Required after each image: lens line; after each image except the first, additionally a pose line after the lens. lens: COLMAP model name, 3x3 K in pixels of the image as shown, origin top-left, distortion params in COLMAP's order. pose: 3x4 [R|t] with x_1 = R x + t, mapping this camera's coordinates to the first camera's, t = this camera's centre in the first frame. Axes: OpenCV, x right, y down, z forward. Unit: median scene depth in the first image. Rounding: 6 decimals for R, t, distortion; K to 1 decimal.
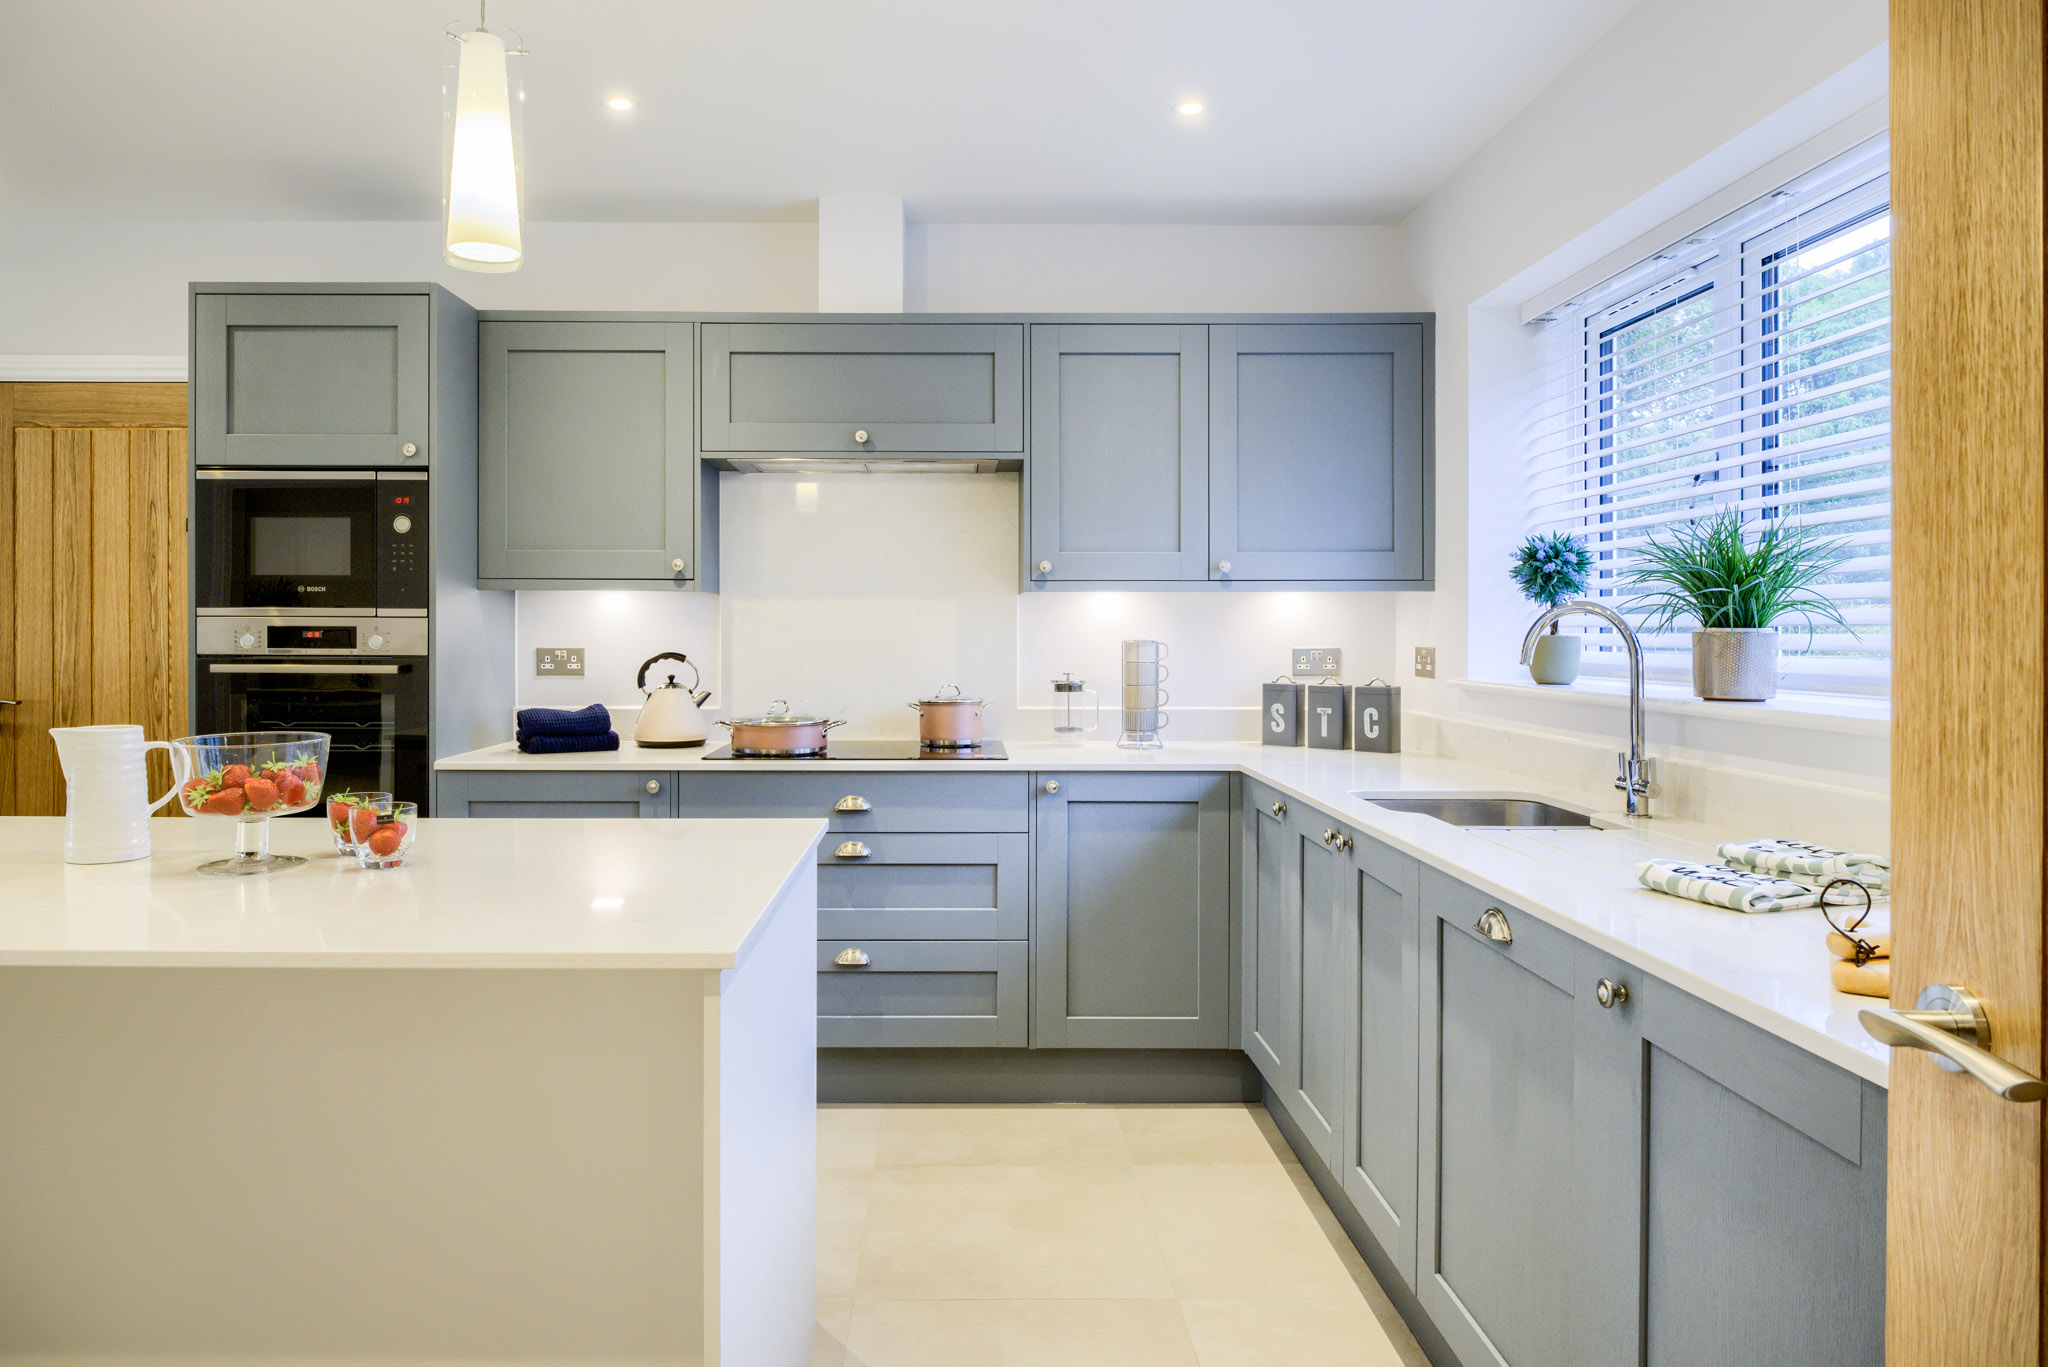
lens RADIAL K [[1262.1, 0, 1021.5], [0, 1262.1, 663.7], [0, 0, 1]] dist [-0.004551, 0.001227]
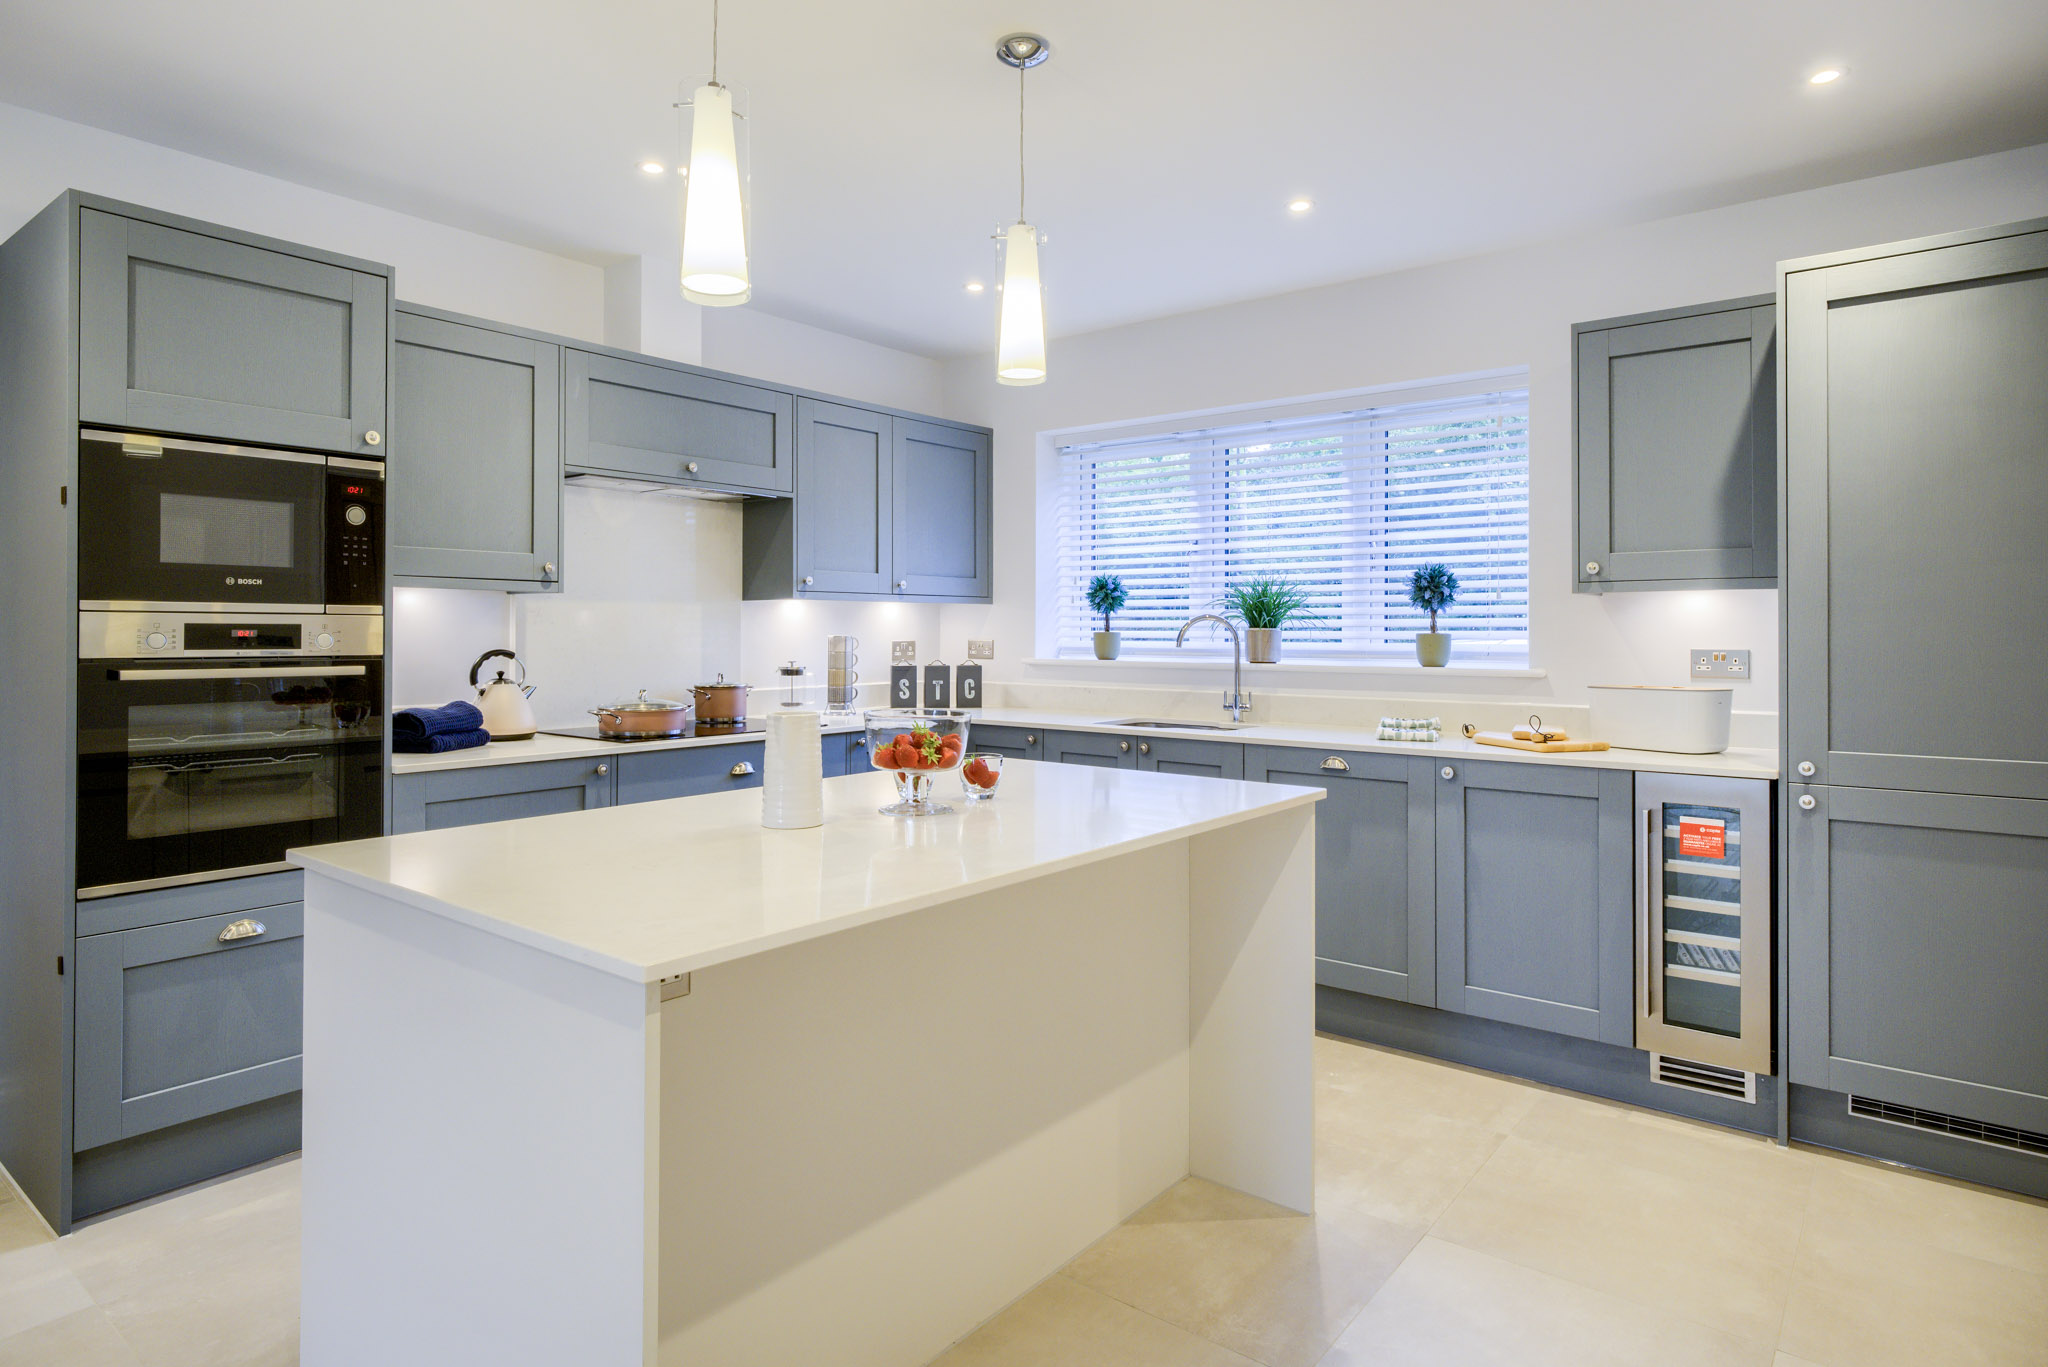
lens RADIAL K [[1124.5, 0, 1010.4], [0, 1124.5, 635.4], [0, 0, 1]] dist [0.008041, -0.000440]
pose [[0.639867, -0.004267, 0.768473, -0.817256], [0.017233, 0.999813, -0.008798, -0.005708], [-0.768292, 0.018873, 0.639821, 0.090414]]
